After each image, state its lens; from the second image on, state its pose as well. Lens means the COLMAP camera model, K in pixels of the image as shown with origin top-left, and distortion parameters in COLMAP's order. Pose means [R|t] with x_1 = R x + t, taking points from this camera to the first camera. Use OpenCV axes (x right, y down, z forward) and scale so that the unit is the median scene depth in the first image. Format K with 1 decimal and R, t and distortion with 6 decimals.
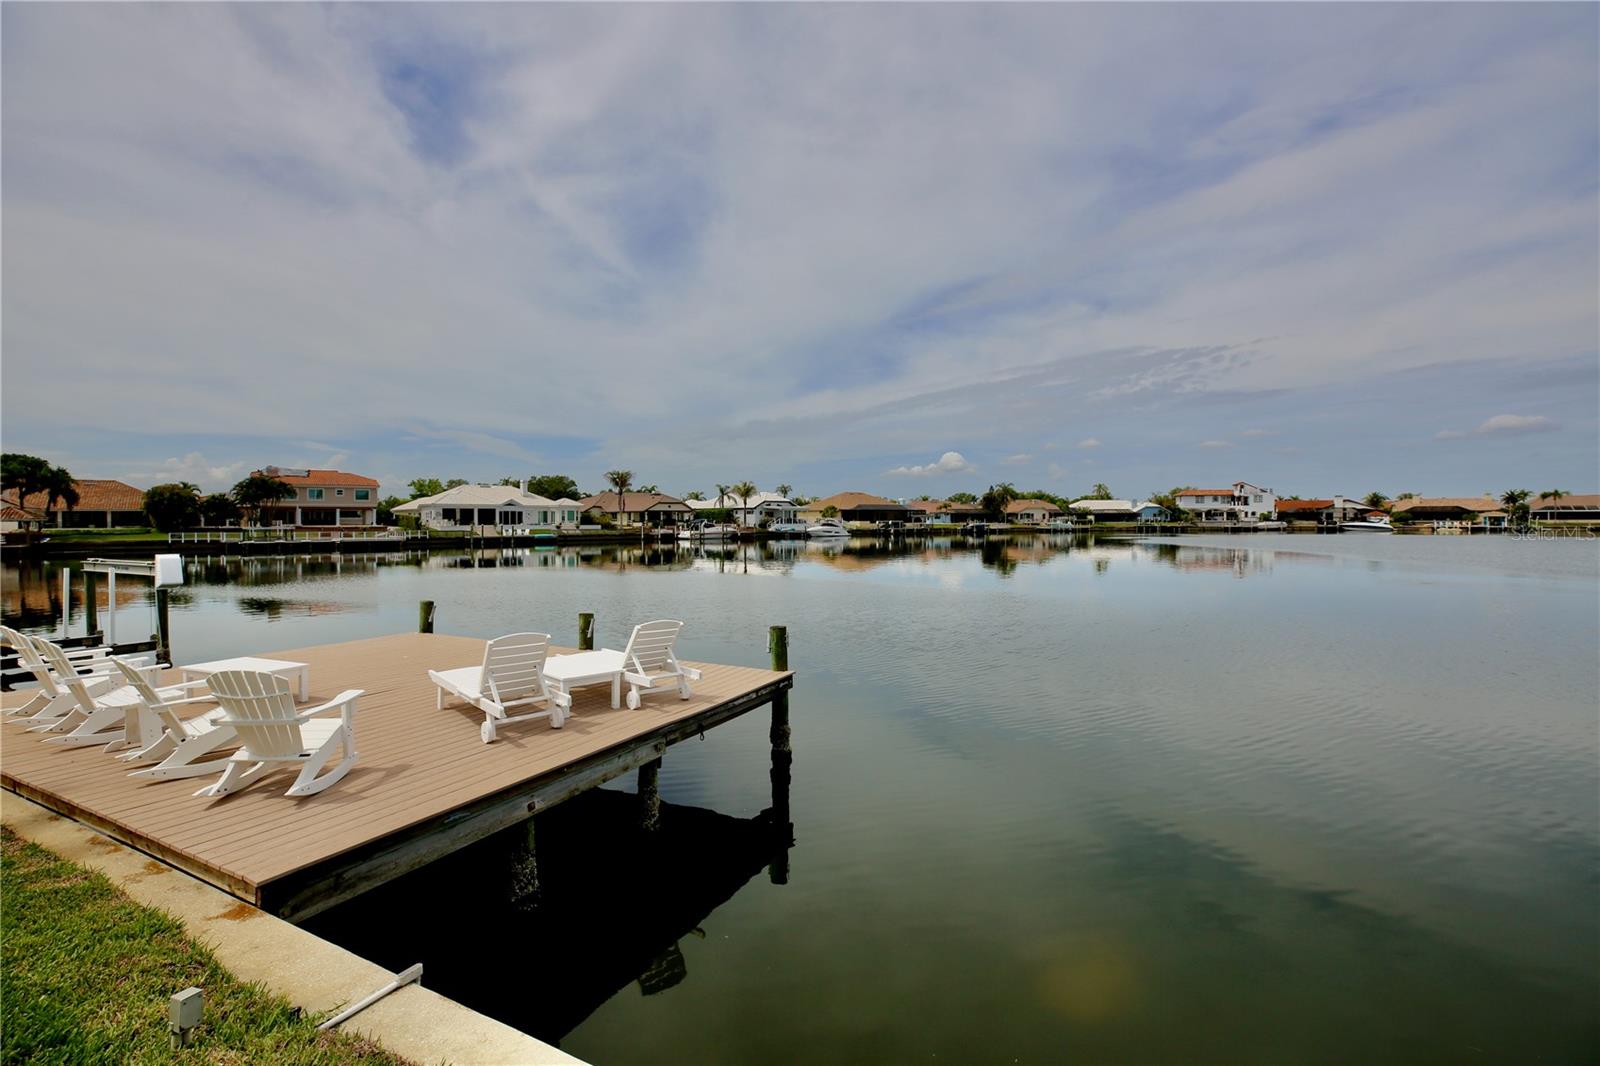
lens RADIAL K [[726.9, 0, 803.5], [0, 726.9, 521.7], [0, 0, 1]] dist [-0.045549, 0.013715]
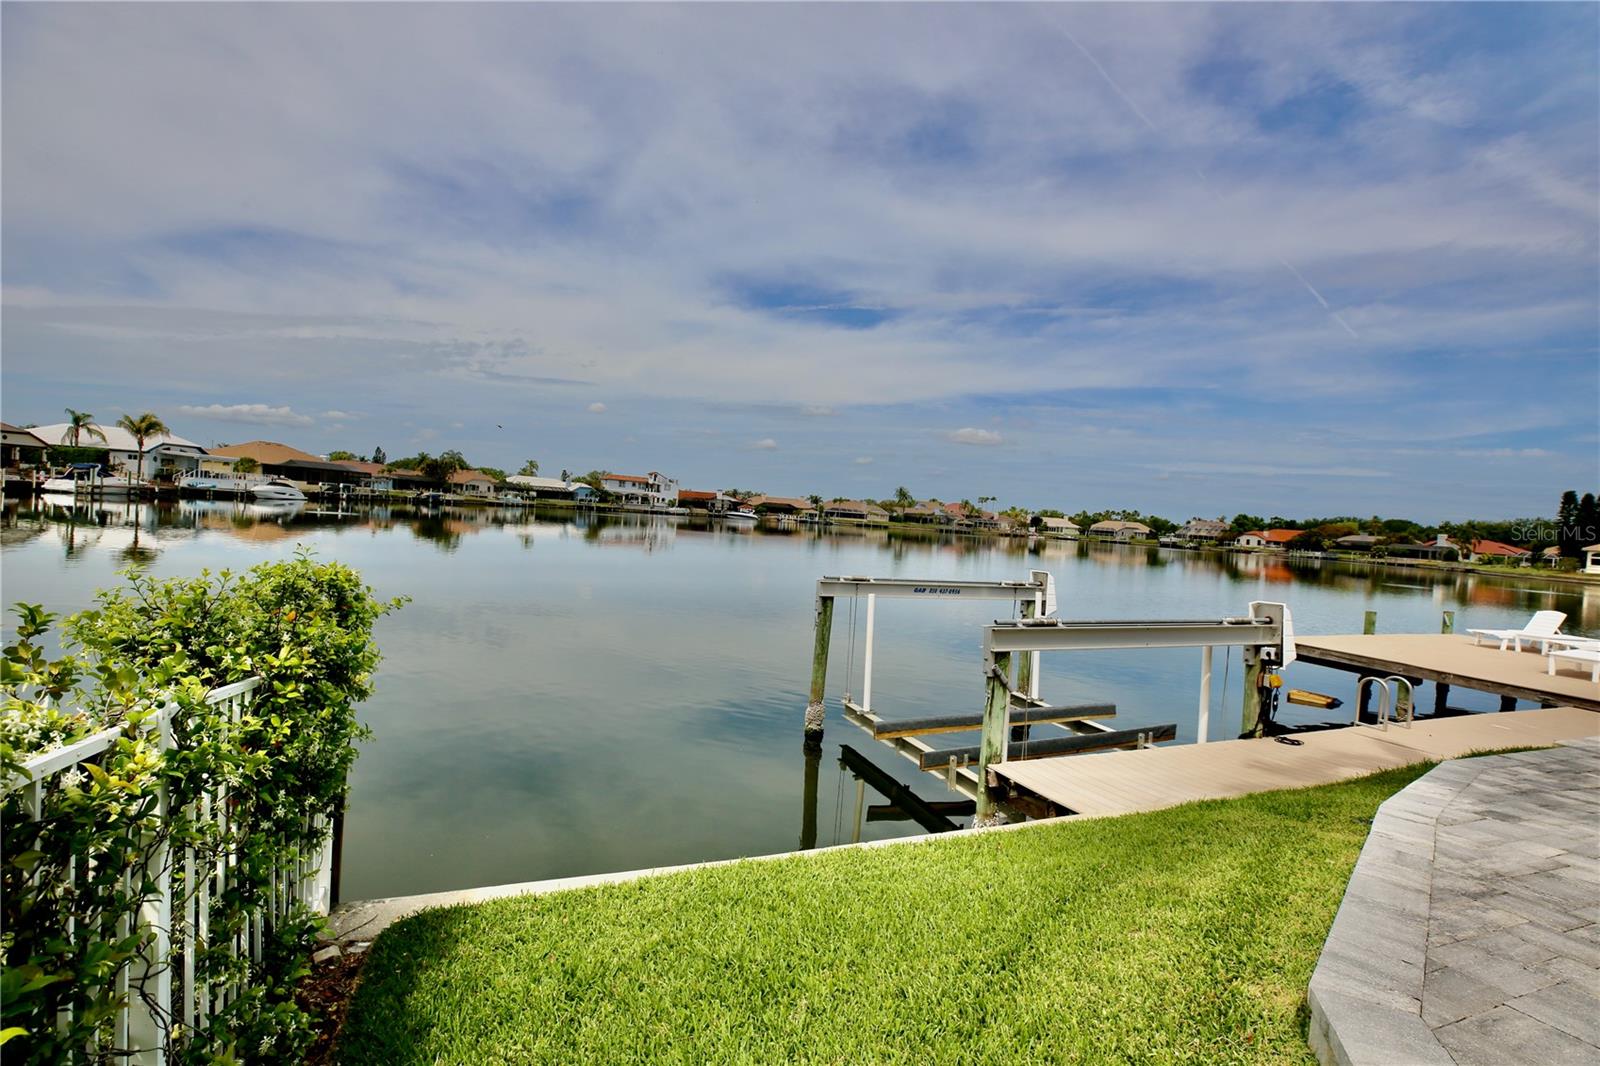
lens RADIAL K [[726.9, 0, 801.9], [0, 726.9, 534.3], [0, 0, 1]] dist [-0.045549, 0.013715]
pose [[0.644427, 0.025405, 0.764244, -0.181938], [-0.067979, 0.997394, 0.024167, 0.001283], [-0.761638, -0.067527, 0.644474, 0.071145]]
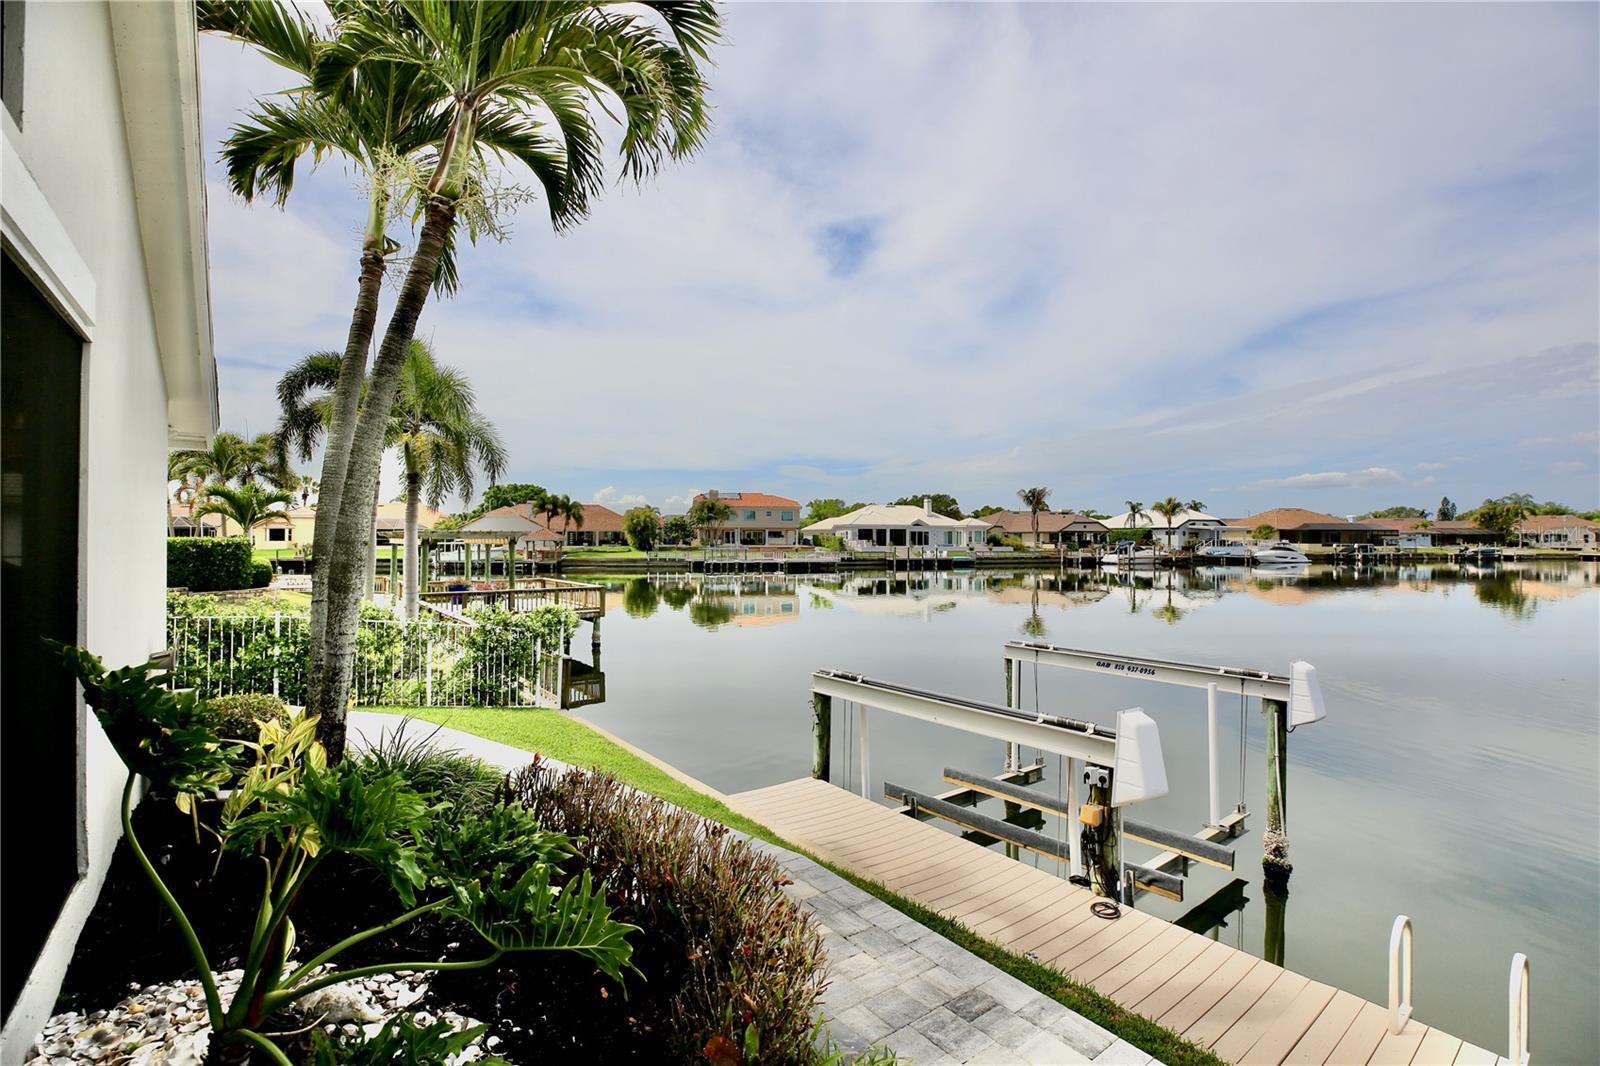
lens RADIAL K [[726.9, 0, 801.8], [0, 726.9, 528.9], [0, 0, 1]] dist [-0.045549, 0.013715]
pose [[0.905249, 0.000668, -0.424880, -0.110270], [-0.006391, 0.999907, -0.012045, -0.004569], [0.424833, 0.013619, 0.905169, 0.037929]]
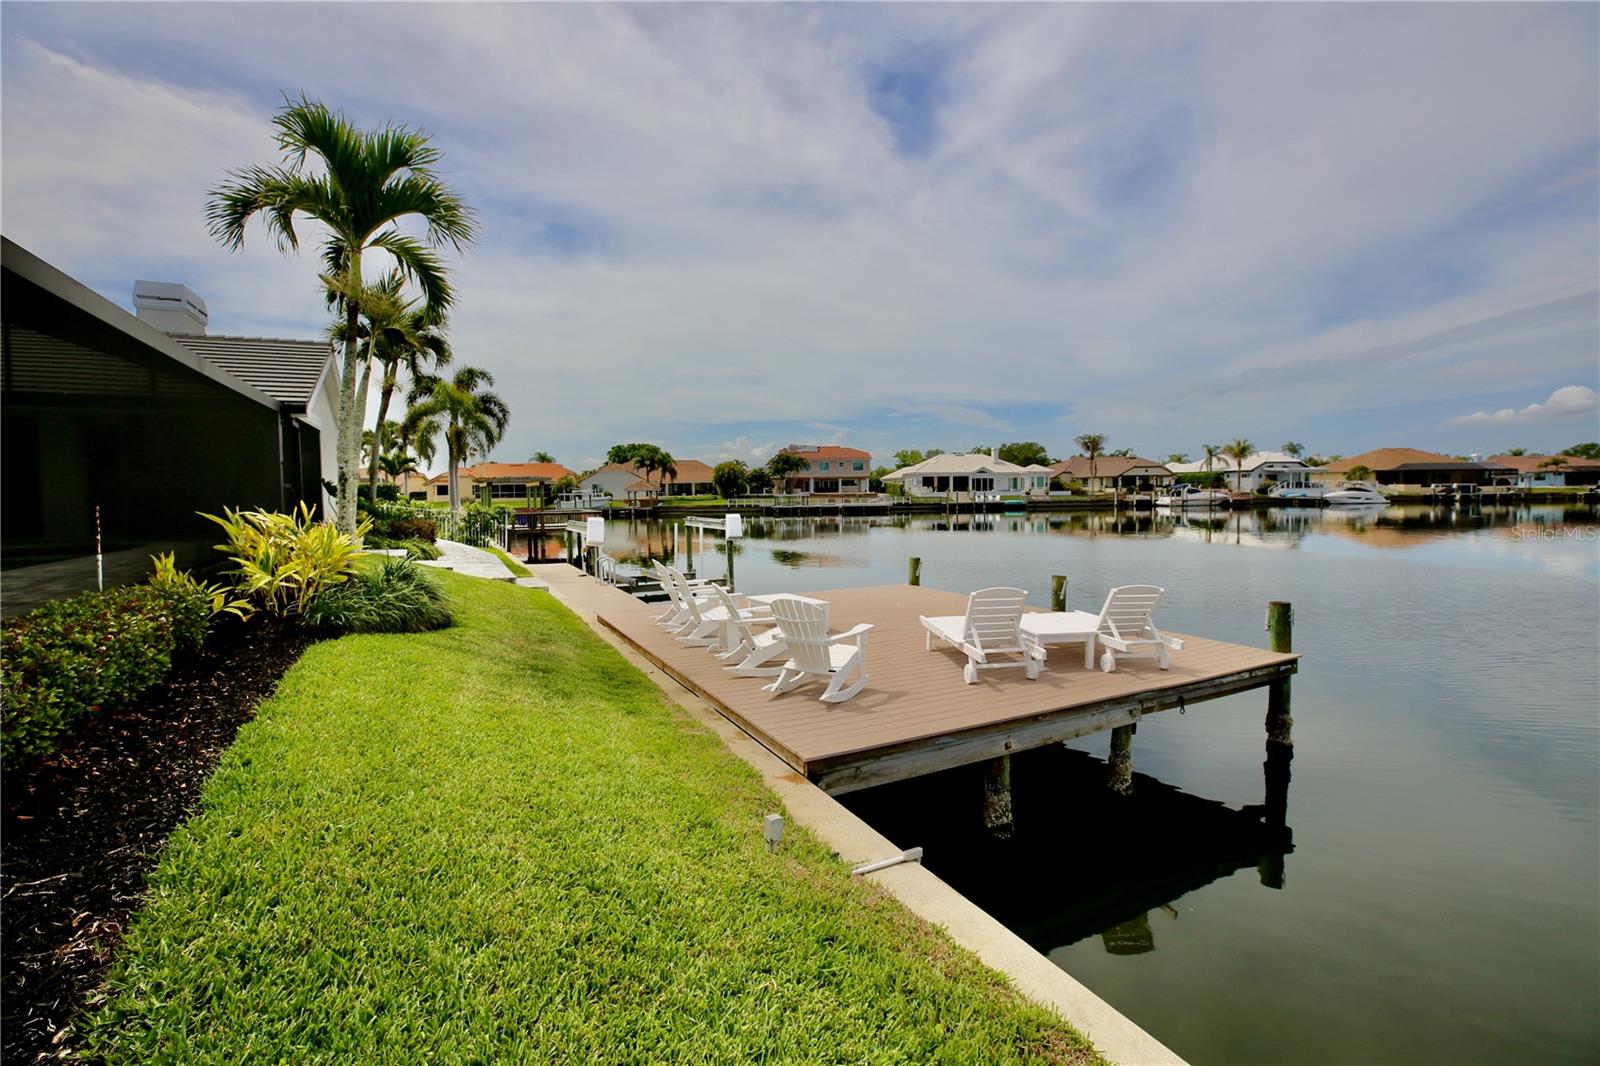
lens RADIAL K [[726.9, 0, 802.9], [0, 726.9, 527.3], [0, 0, 1]] dist [-0.045549, 0.013715]
pose [[0.809993, 0.022318, -0.586015, 0.000163], [0.009246, 0.998665, 0.050813, 0.000619], [0.586367, -0.046577, 0.808705, -0.003821]]
